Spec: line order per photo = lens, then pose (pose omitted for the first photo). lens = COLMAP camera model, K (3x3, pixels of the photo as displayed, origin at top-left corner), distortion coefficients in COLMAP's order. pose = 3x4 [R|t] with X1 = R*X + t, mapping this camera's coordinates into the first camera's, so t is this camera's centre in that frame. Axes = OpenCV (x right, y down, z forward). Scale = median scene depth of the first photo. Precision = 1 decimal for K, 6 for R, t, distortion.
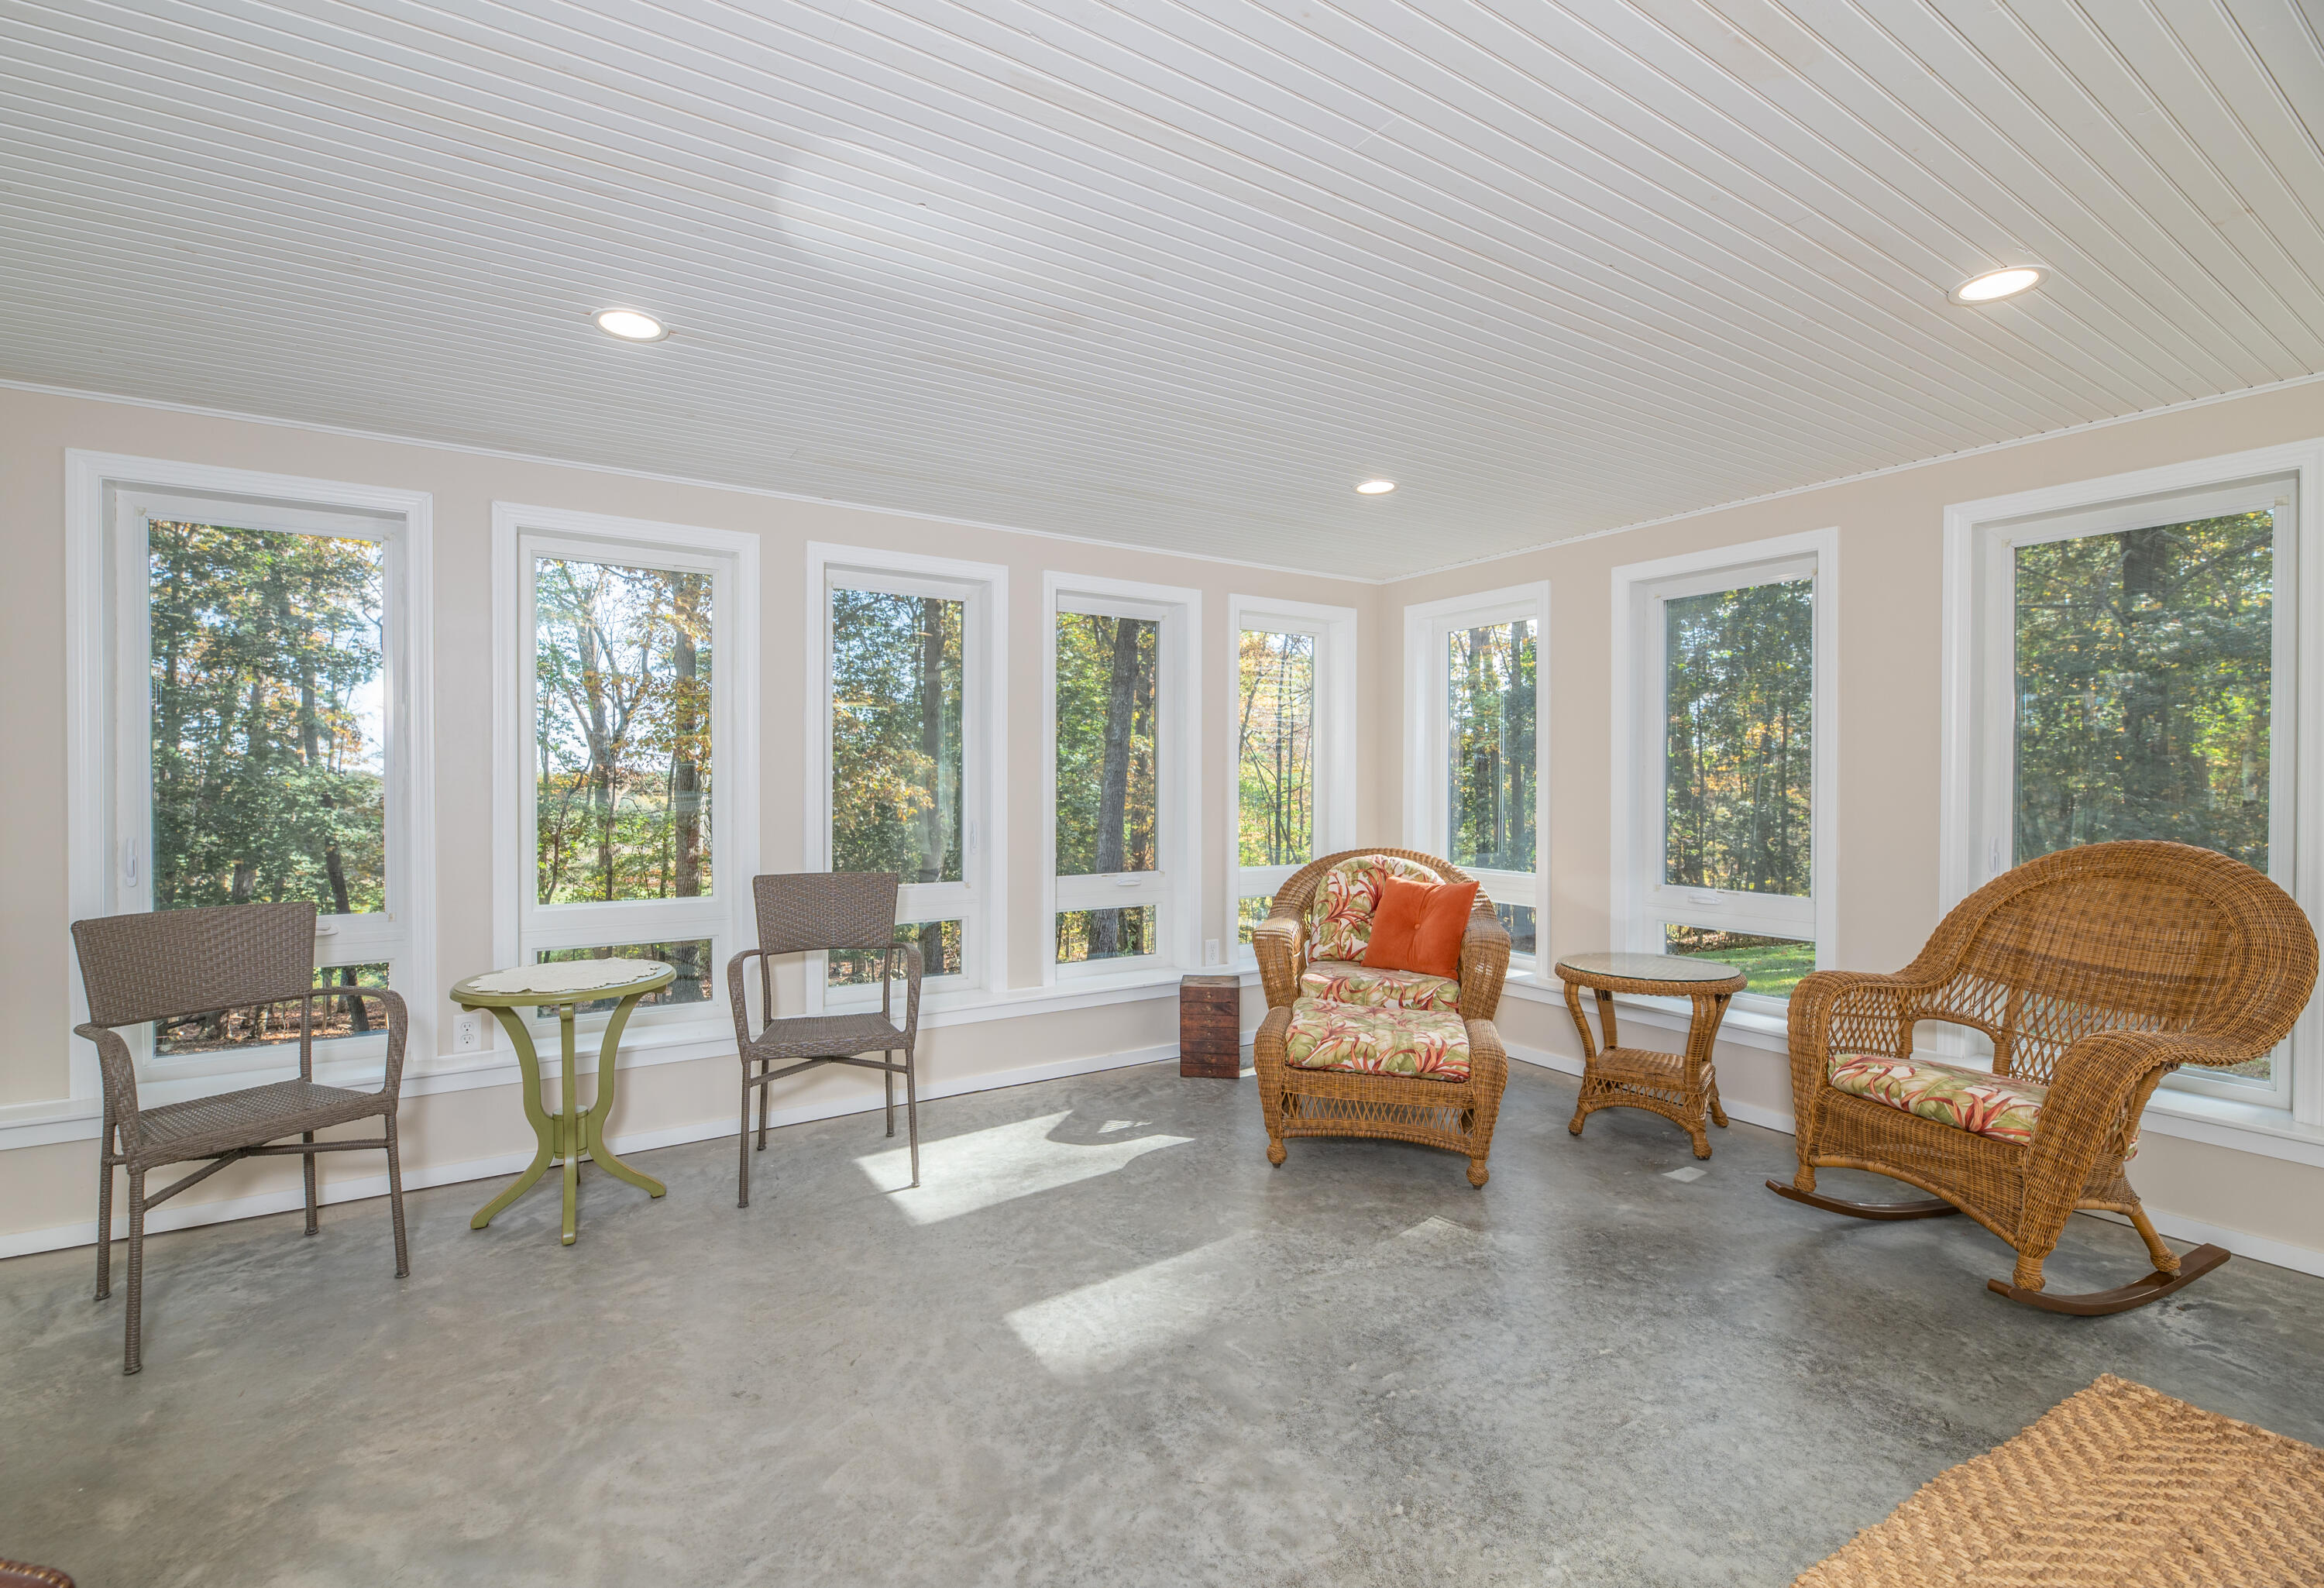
lens RADIAL K [[1000.6, 0, 1159.2], [0, 1000.6, 783.4], [0, 0, 1]] dist [0.004259, 0.000151]
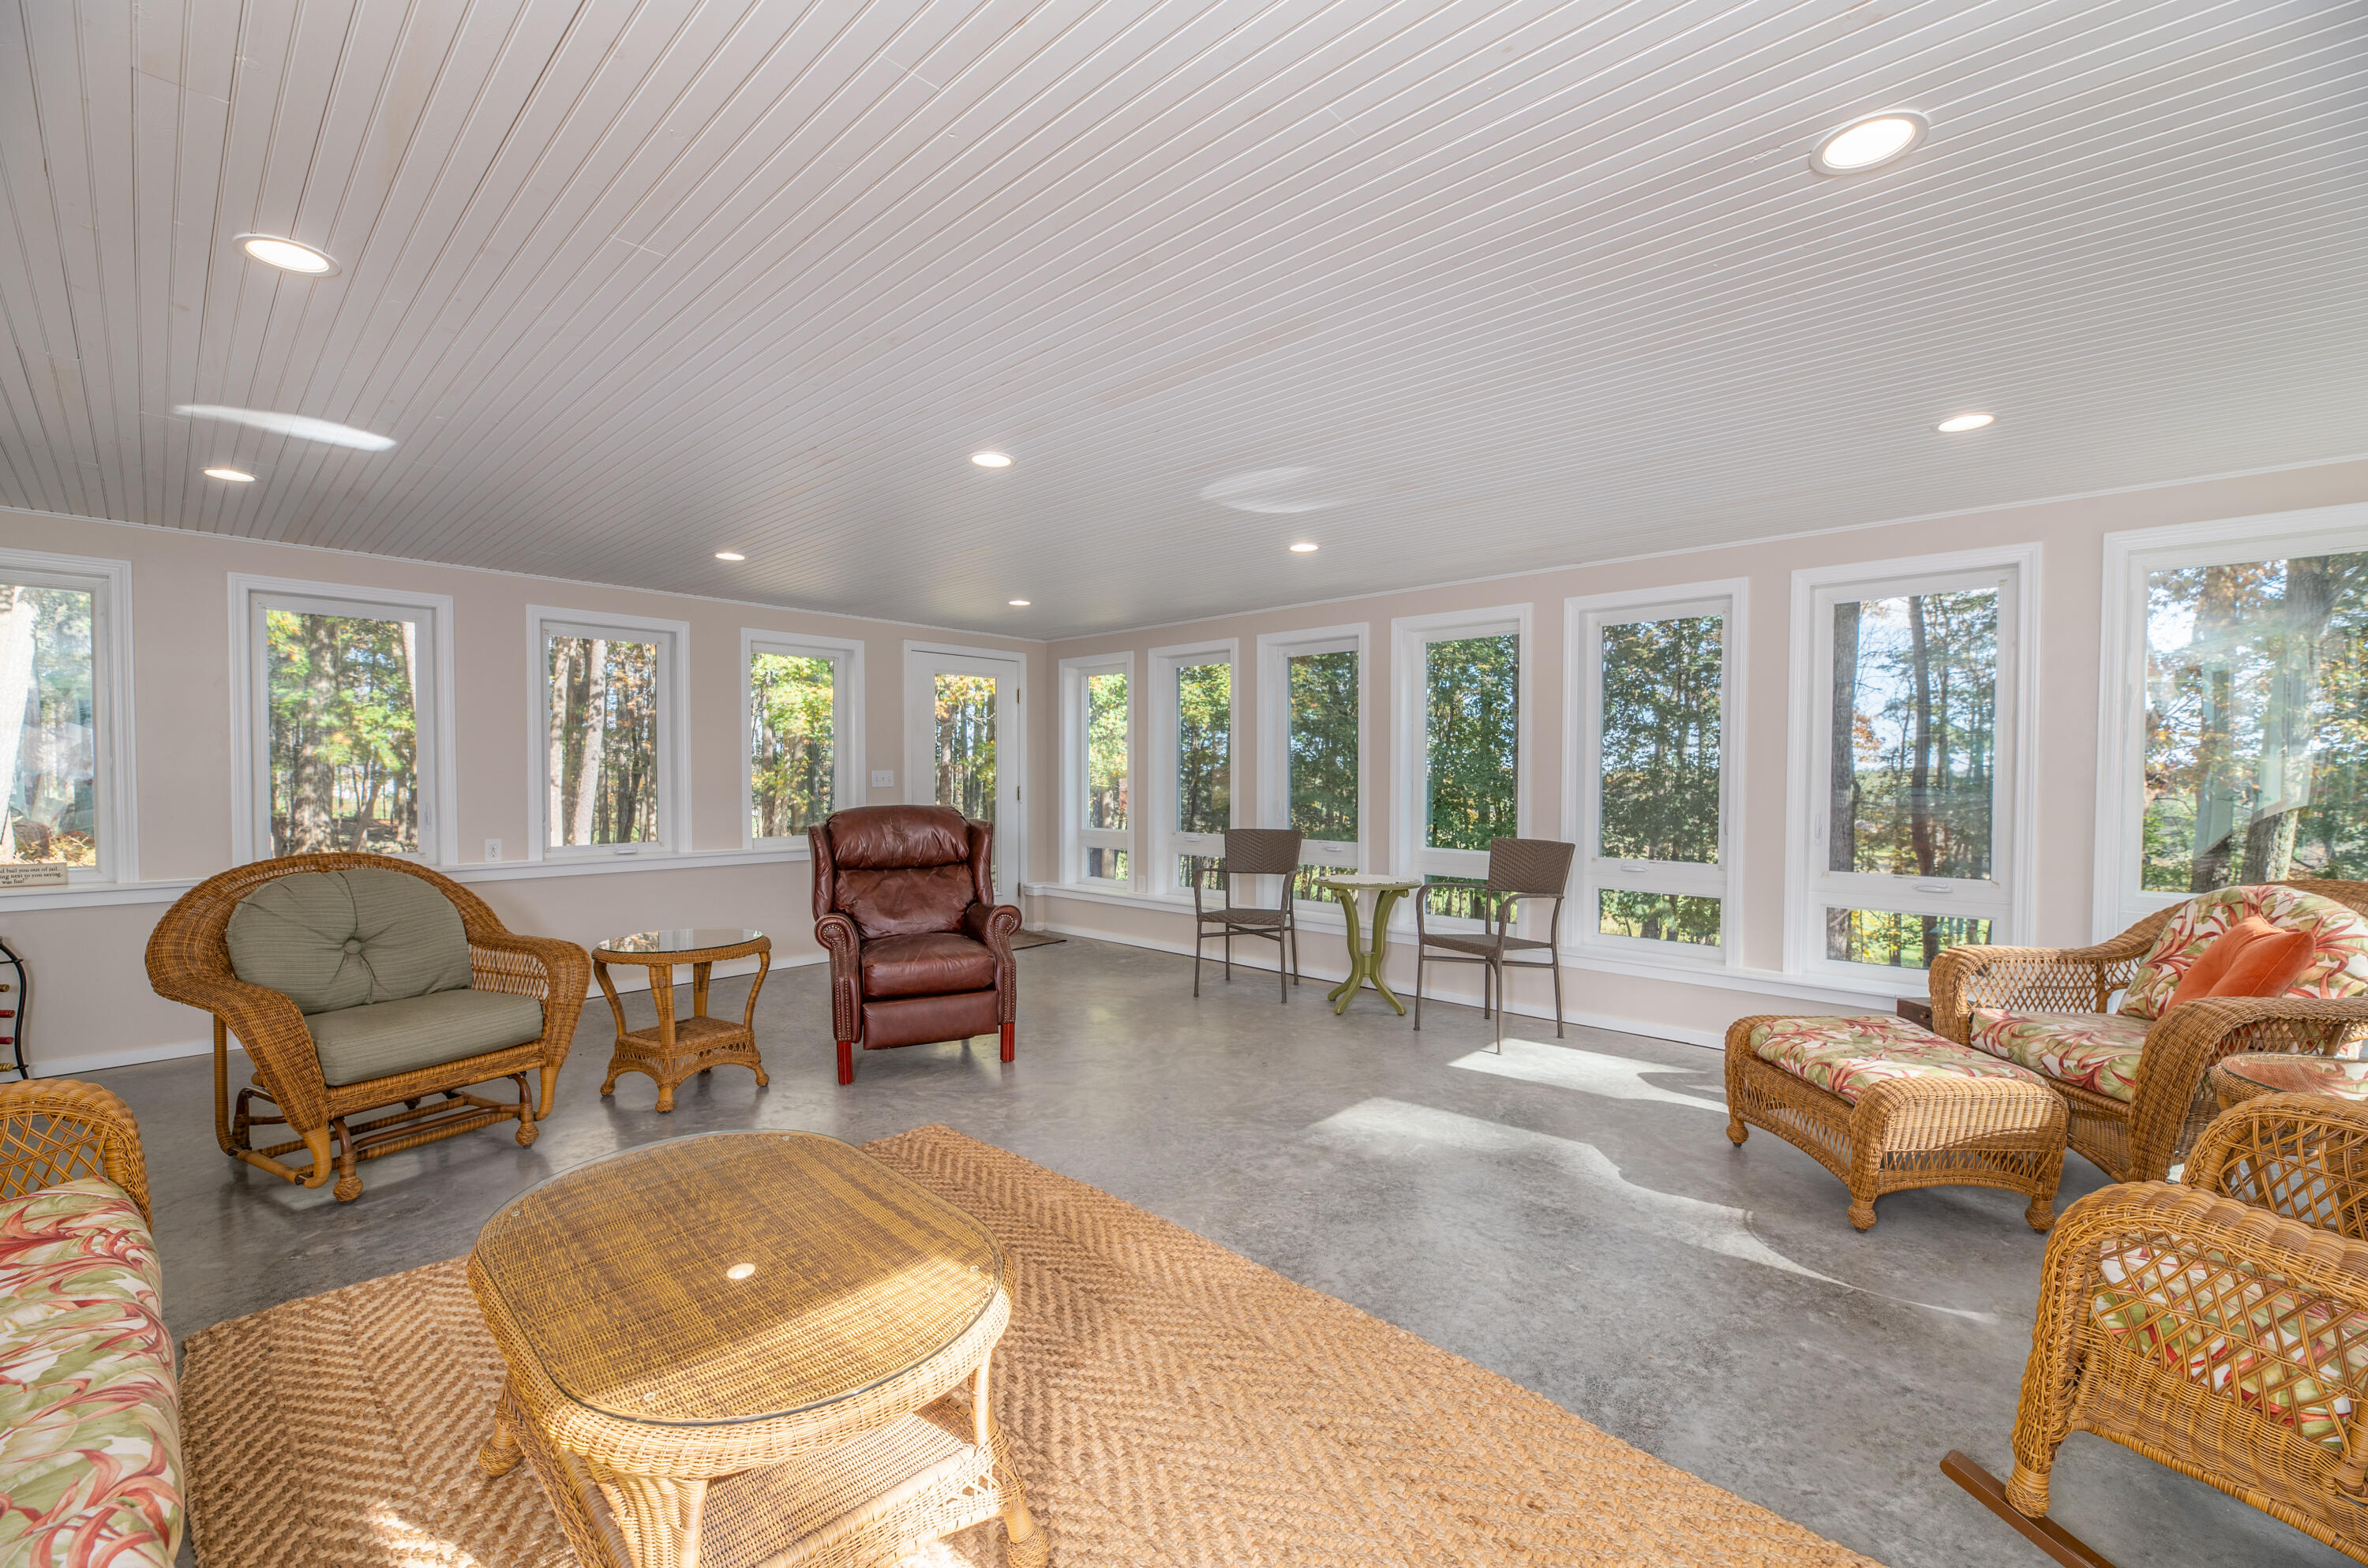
lens RADIAL K [[977.9, 0, 1177.5], [0, 977.9, 790.5], [0, 0, 1]] dist [0.000920, -0.000003]
pose [[0.248547, 0.011704, -0.968549, 1.063050], [-0.004443, 0.999930, 0.010943, 0.007596], [0.968610, 0.001584, 0.248582, 0.212790]]
